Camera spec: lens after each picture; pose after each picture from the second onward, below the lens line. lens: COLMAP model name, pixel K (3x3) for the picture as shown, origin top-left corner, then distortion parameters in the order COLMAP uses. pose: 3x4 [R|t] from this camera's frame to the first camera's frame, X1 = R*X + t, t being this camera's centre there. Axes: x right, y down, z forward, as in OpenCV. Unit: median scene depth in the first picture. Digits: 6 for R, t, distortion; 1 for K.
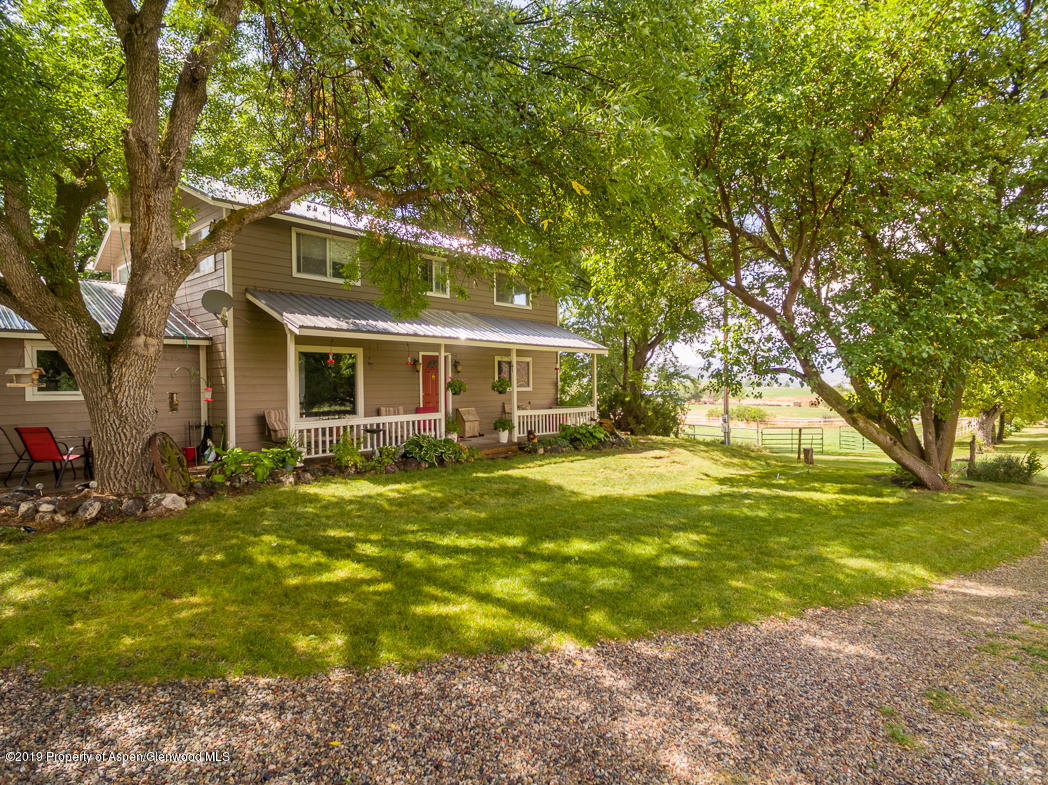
lens RADIAL K [[582.7, 0, 521.8], [0, 582.7, 397.2], [0, 0, 1]] dist [0.004717, 0.003064]
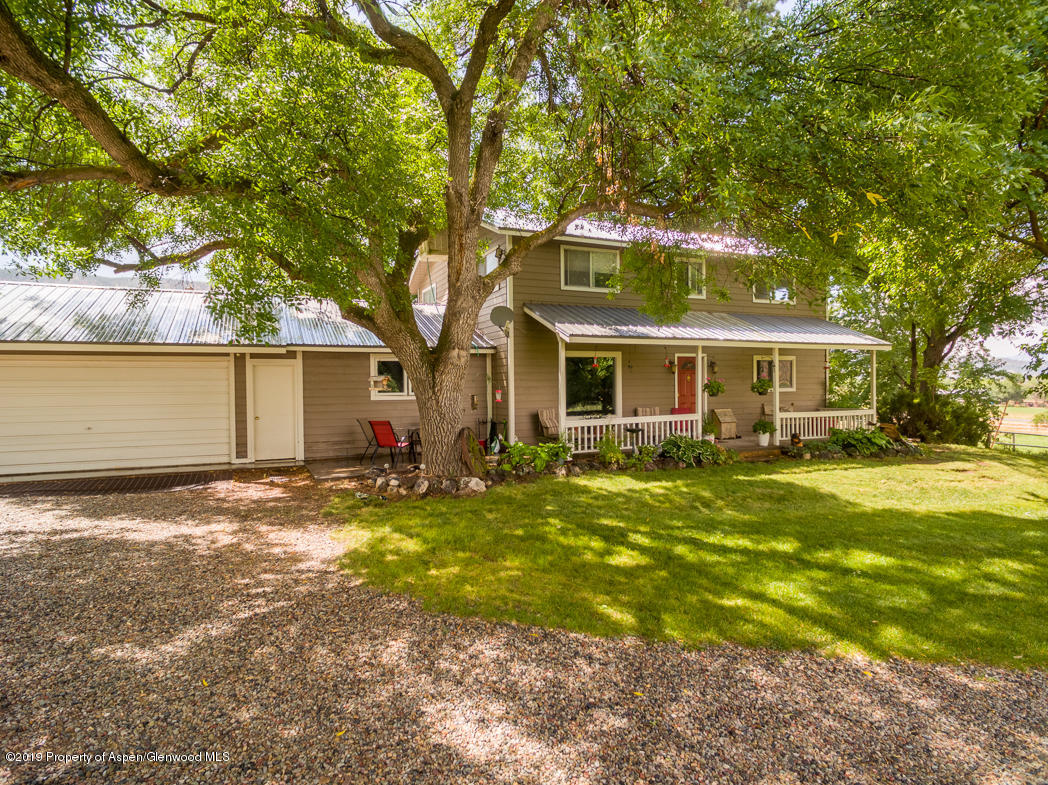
lens RADIAL K [[582.7, 0, 526.1], [0, 582.7, 394.3], [0, 0, 1]] dist [0.004717, 0.003064]
pose [[0.918466, 0.002055, -0.395495, -0.024620], [-0.003578, 0.999989, -0.003112, -0.005169], [0.395484, 0.004273, 0.918463, -0.074477]]
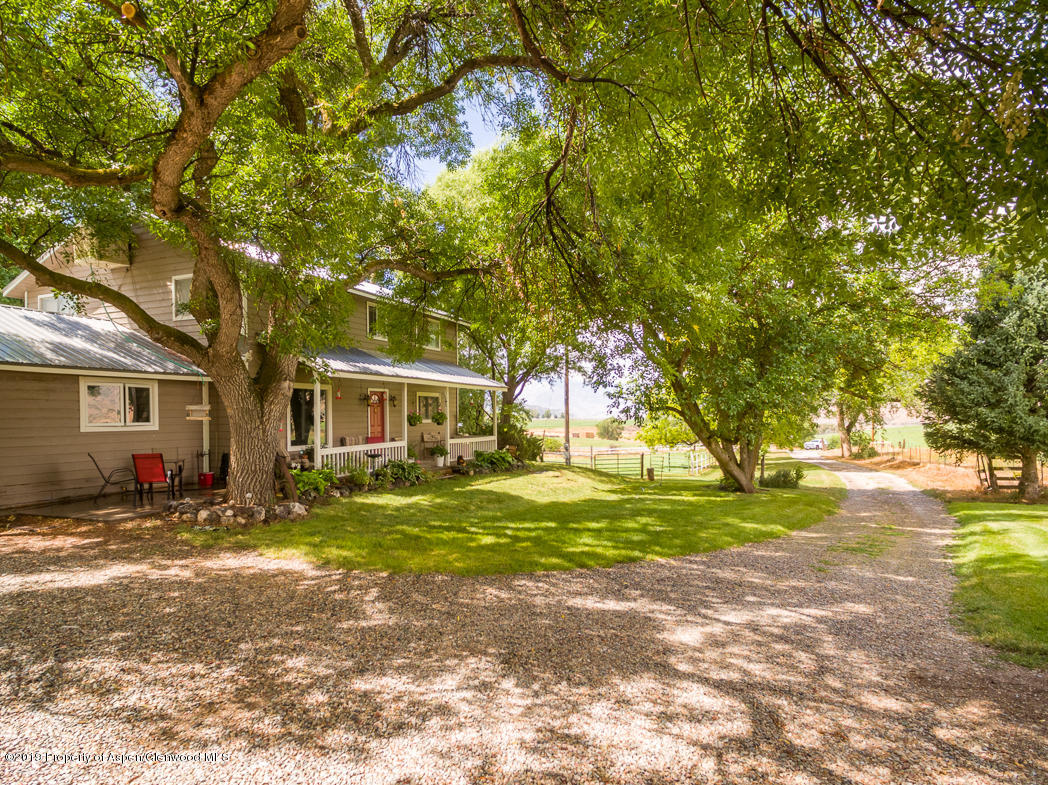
lens RADIAL K [[582.7, 0, 510.6], [0, 582.7, 430.3], [0, 0, 1]] dist [0.004717, 0.003064]
pose [[0.956777, -0.003109, 0.290806, -0.541161], [0.002200, 0.999992, 0.003455, 0.002411], [-0.290814, -0.002666, 0.956776, -0.387336]]
